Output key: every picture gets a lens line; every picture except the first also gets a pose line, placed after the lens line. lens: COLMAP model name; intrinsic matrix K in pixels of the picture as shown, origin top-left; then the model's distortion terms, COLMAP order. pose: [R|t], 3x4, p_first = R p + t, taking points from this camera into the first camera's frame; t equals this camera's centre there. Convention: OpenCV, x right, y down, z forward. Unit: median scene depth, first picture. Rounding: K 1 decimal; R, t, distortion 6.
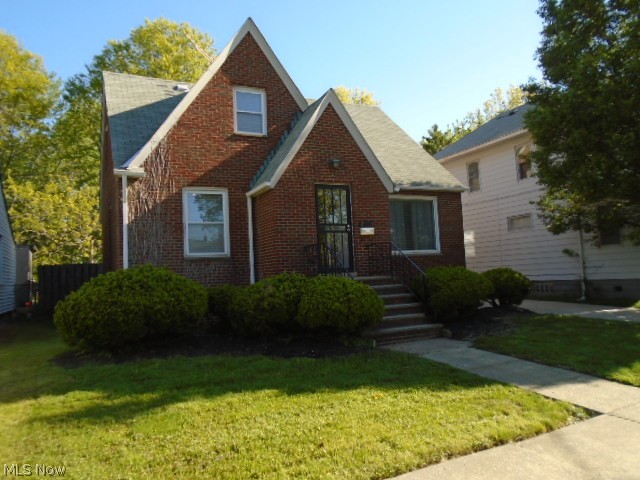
lens RADIAL K [[482.3, 0, 319.3], [0, 482.3, 239.4], [0, 0, 1]] dist [-0.015484, 0.001298]
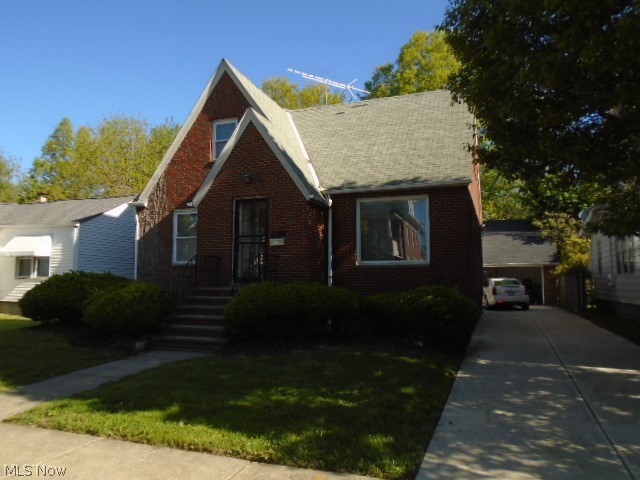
lens RADIAL K [[482.3, 0, 318.7], [0, 482.3, 240.1], [0, 0, 1]] dist [-0.015484, 0.001298]
pose [[0.678315, -0.014846, -0.734621, 0.888664], [0.018921, 0.999817, -0.002734, -0.016596], [0.734528, -0.012045, 0.678472, 0.386797]]
